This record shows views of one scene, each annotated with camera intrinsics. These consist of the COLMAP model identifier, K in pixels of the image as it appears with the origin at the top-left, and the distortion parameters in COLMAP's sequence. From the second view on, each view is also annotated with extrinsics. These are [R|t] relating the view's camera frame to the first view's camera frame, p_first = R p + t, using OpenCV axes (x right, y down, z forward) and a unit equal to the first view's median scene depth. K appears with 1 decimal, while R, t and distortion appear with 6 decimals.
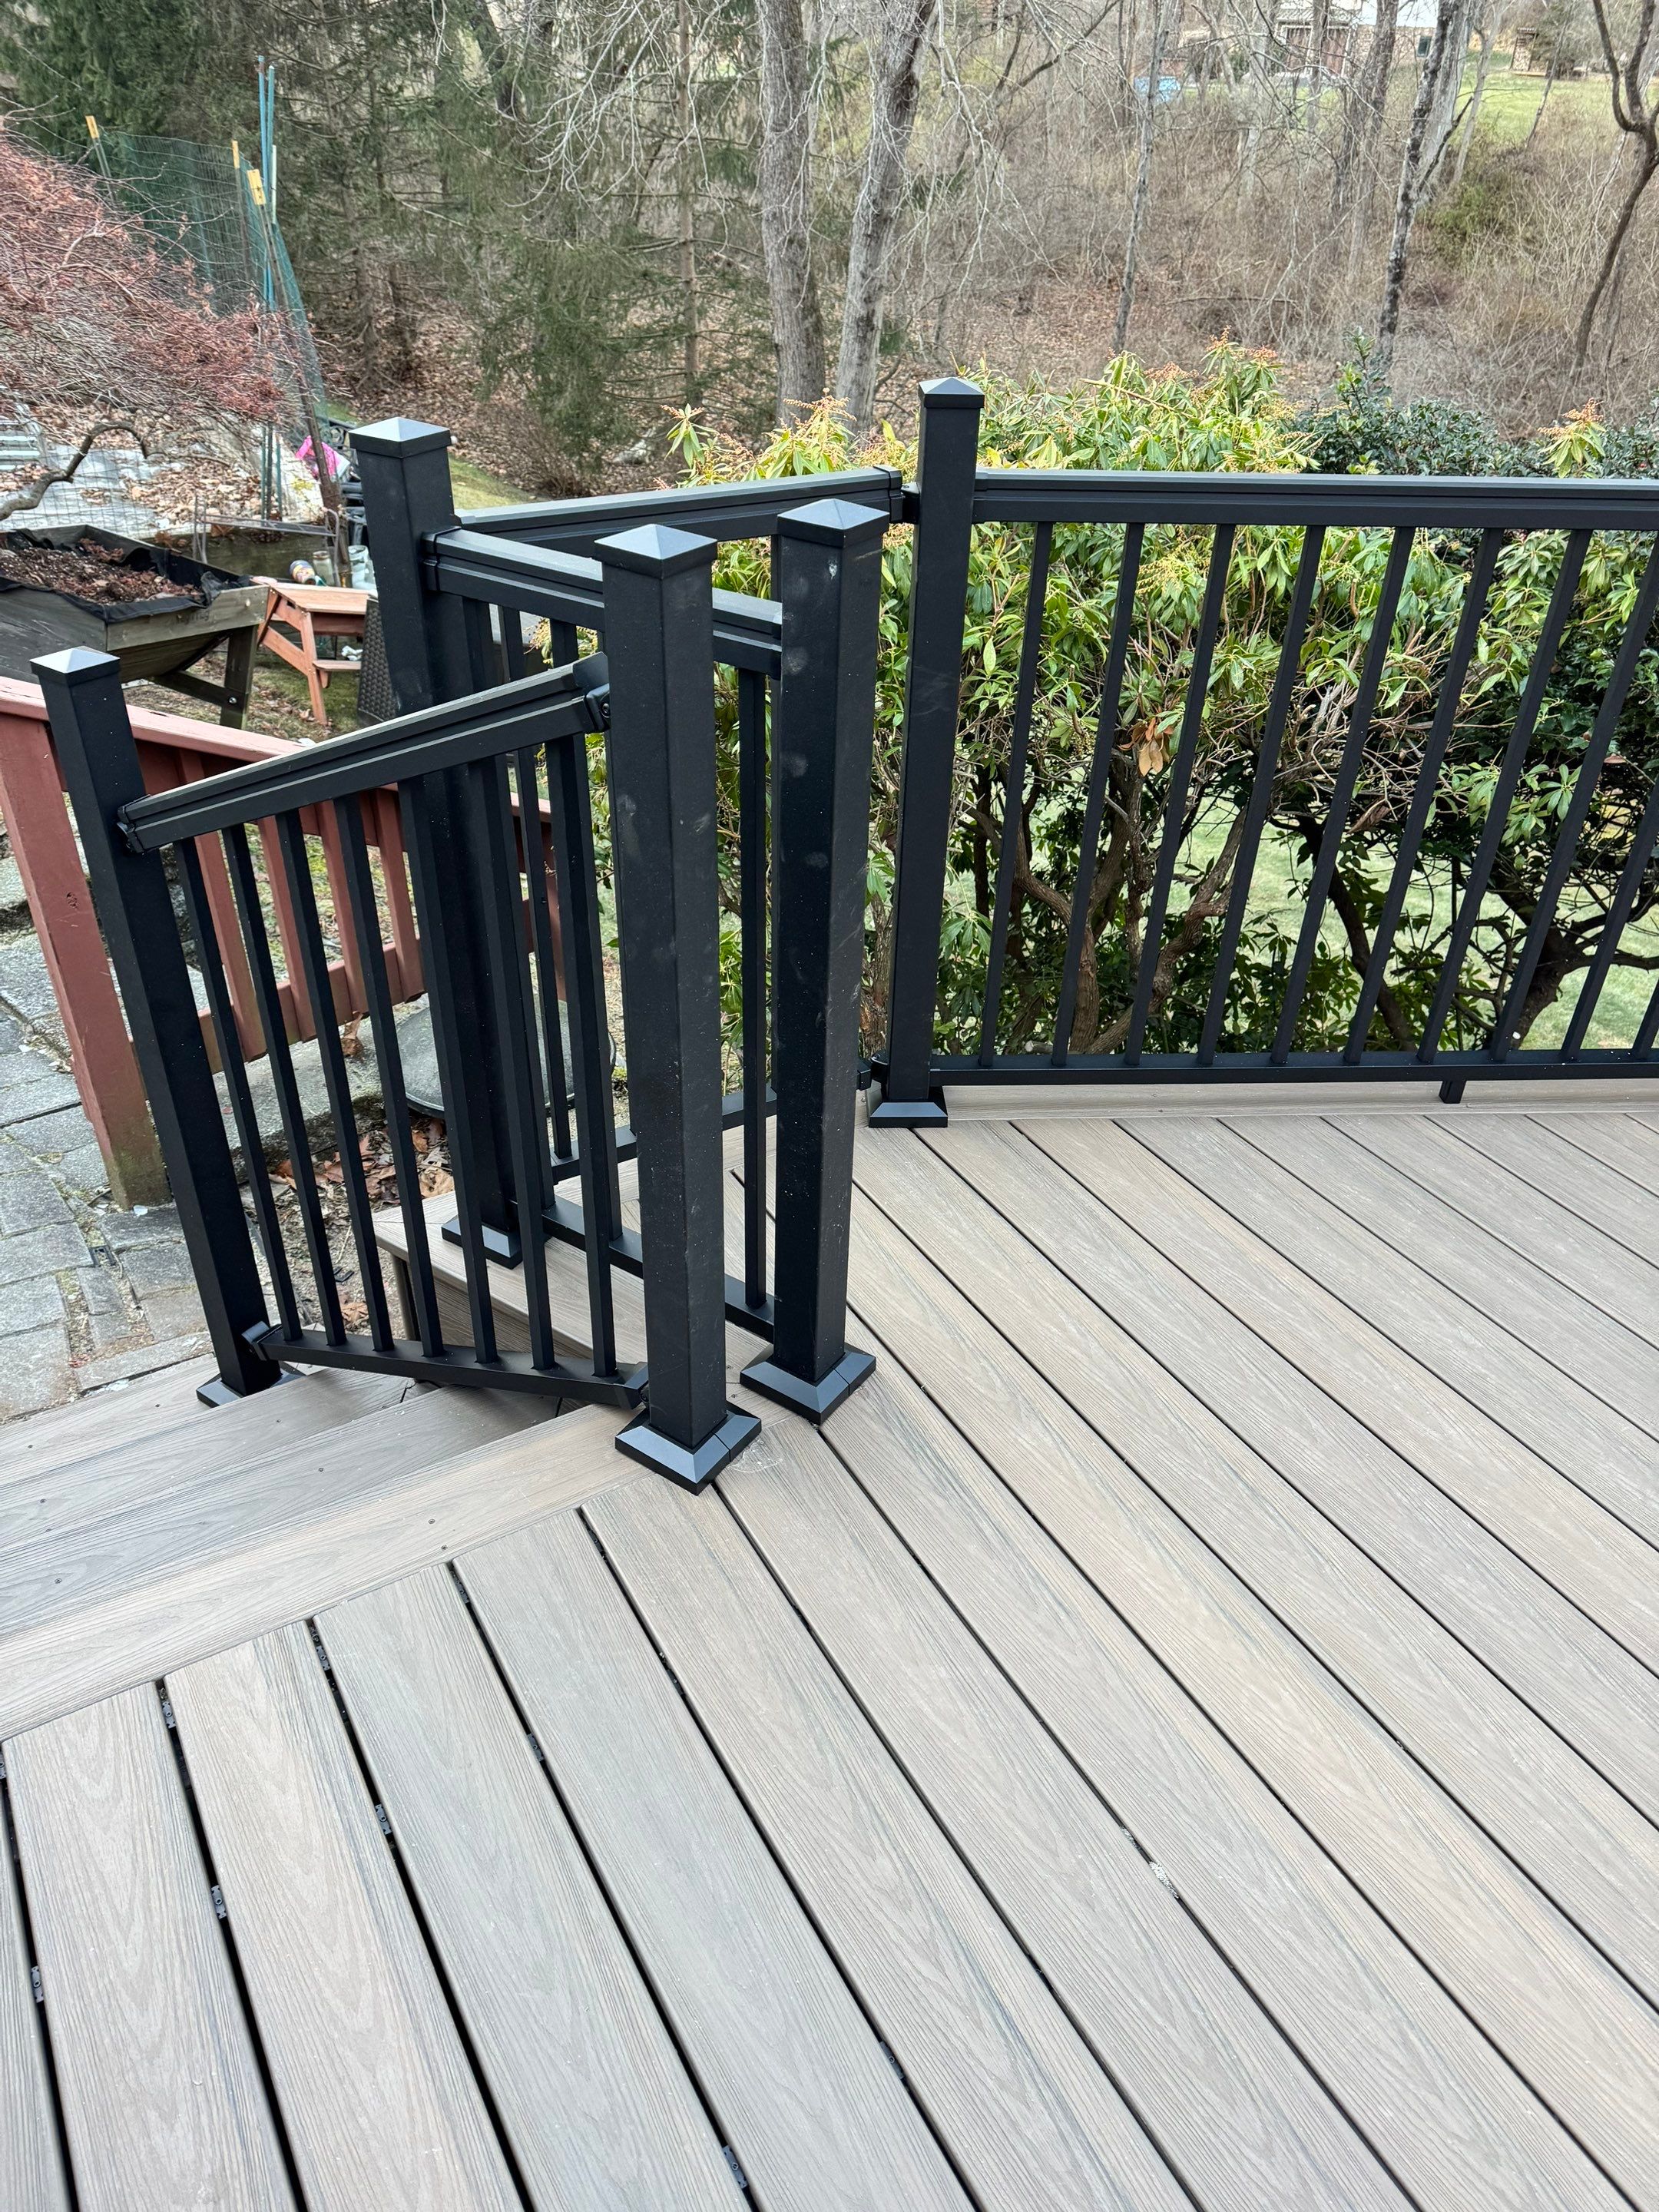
lens RADIAL K [[1558.0, 0, 839.1], [0, 1558.0, 1104.7], [0, 0, 1]] dist [0.033501, -0.025930]
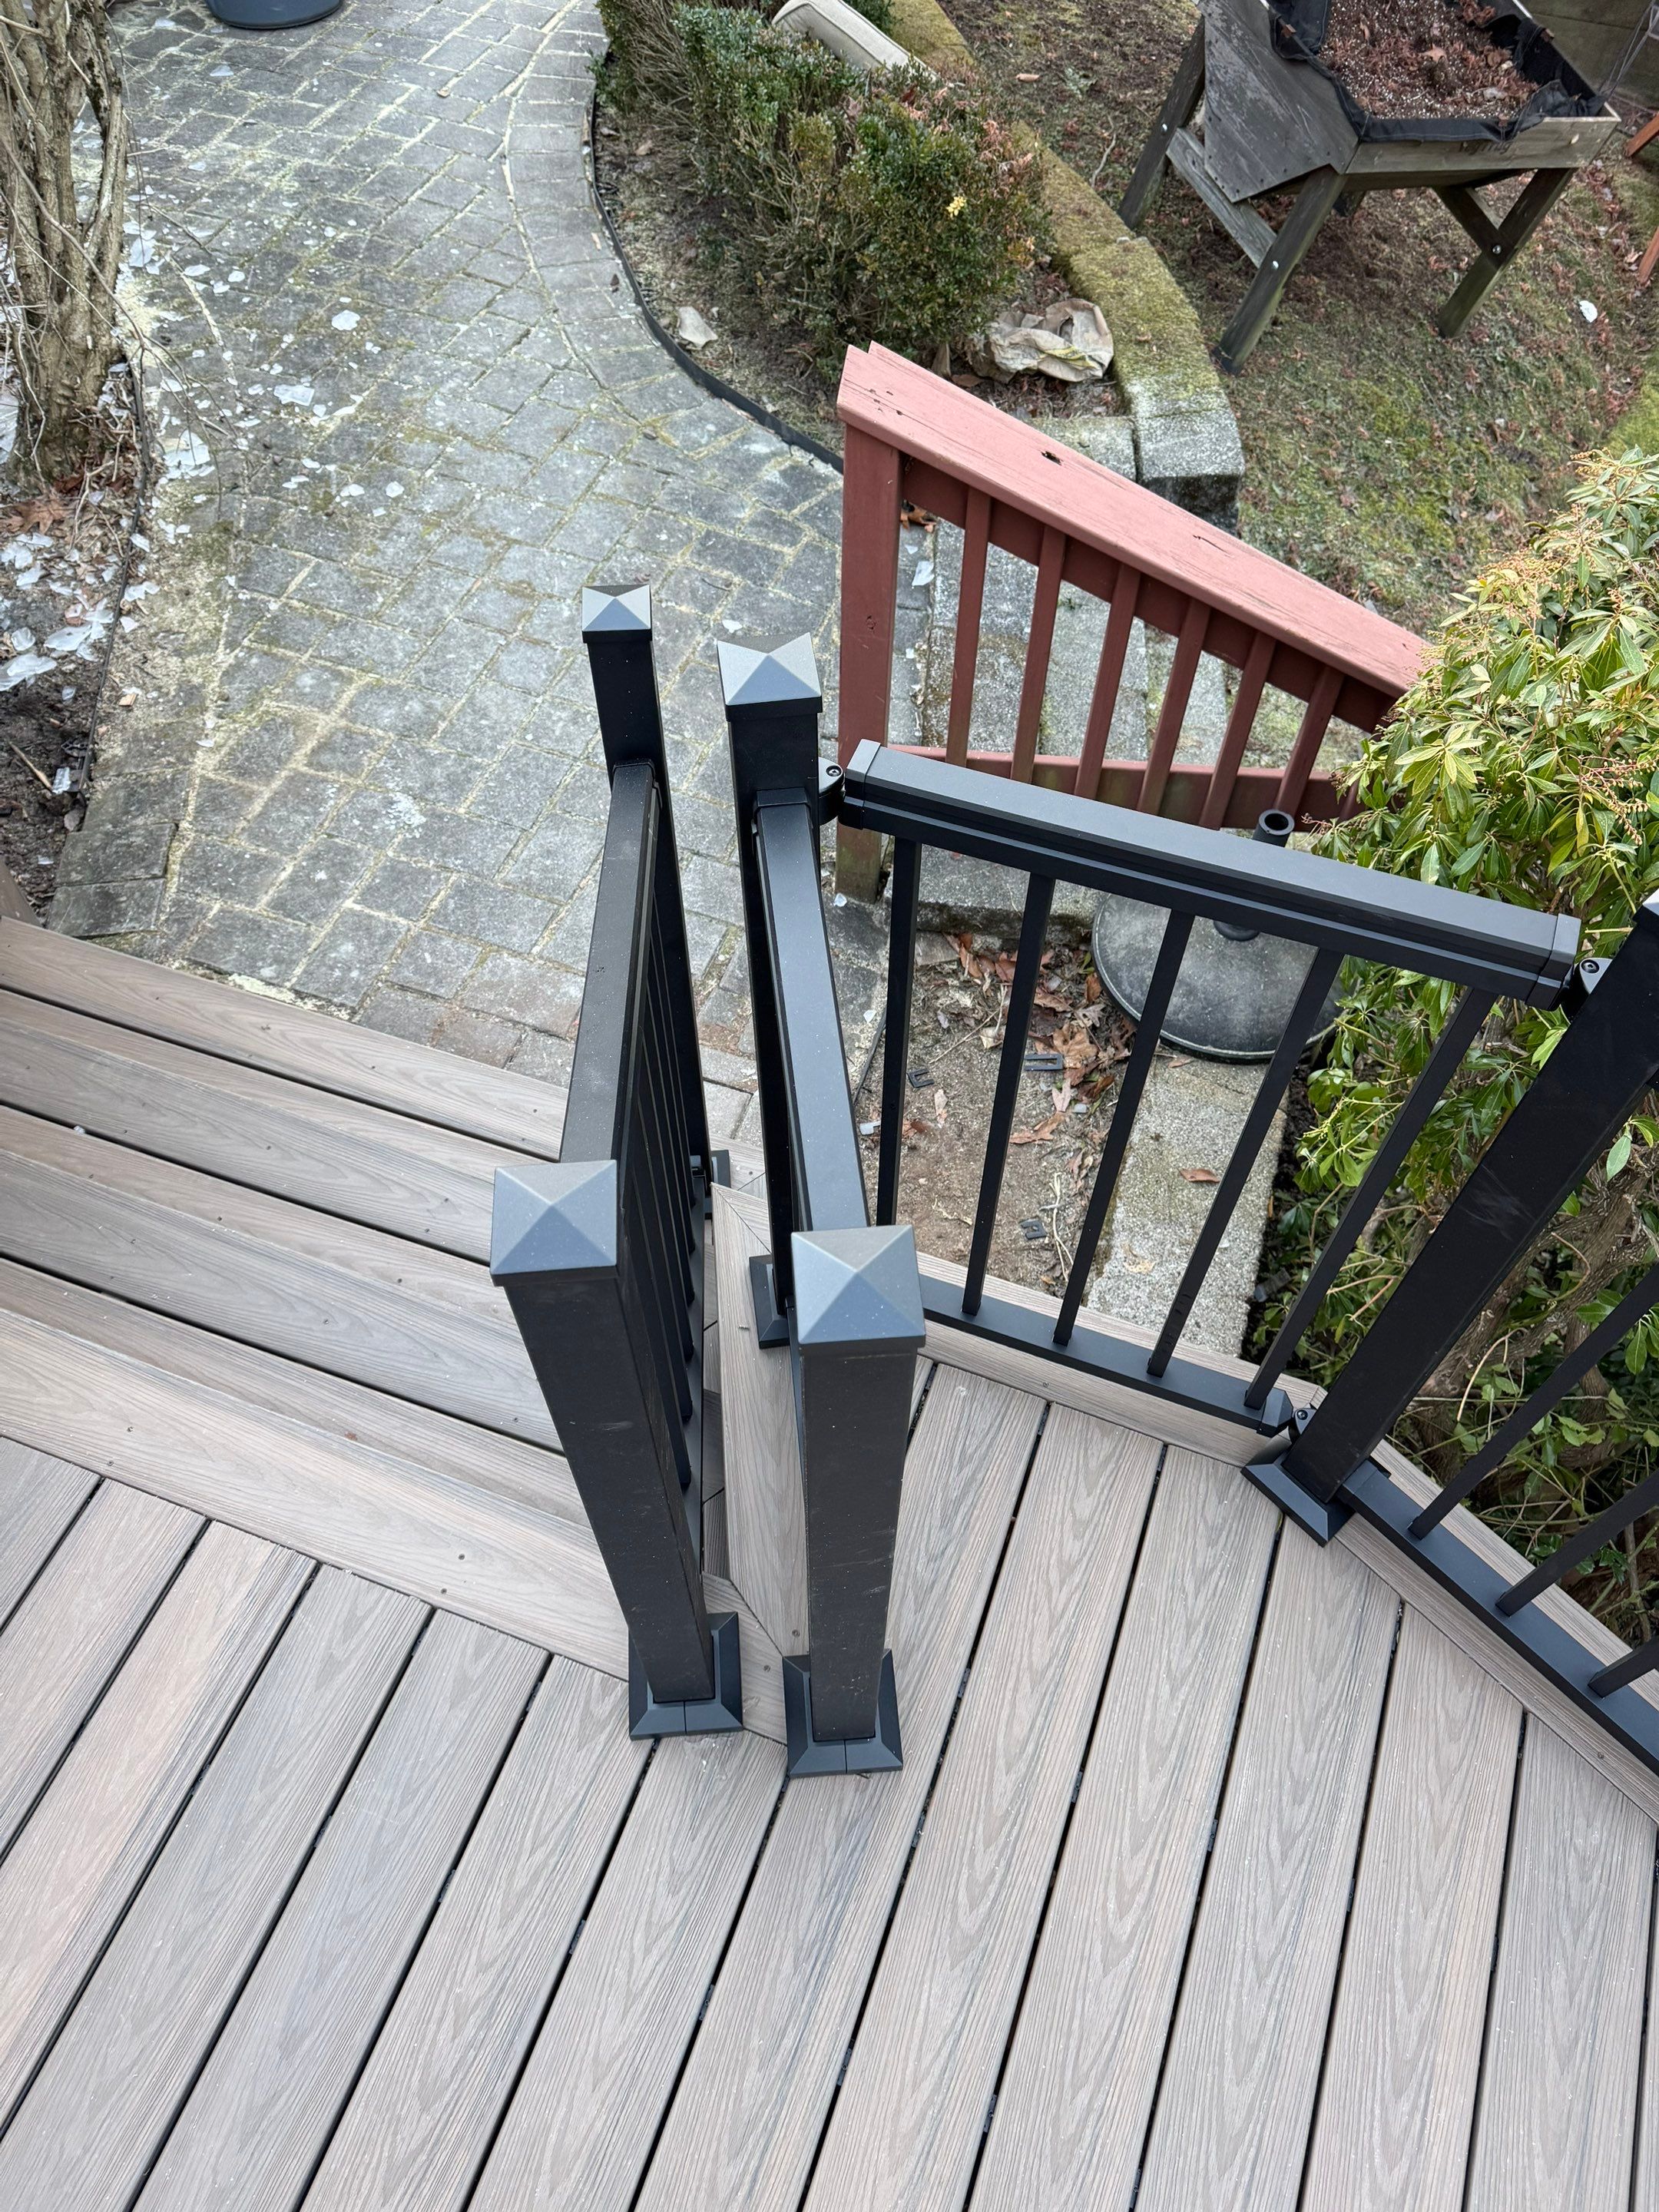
lens RADIAL K [[1558.0, 0, 819.9], [0, 1558.0, 1102.0], [0, 0, 1]] dist [0.033501, -0.025930]
pose [[0.619265, 0.633785, -0.463495, 0.177283], [-0.420937, 0.766281, 0.485413, -0.562738], [0.662815, -0.105497, 0.741314, 0.394614]]
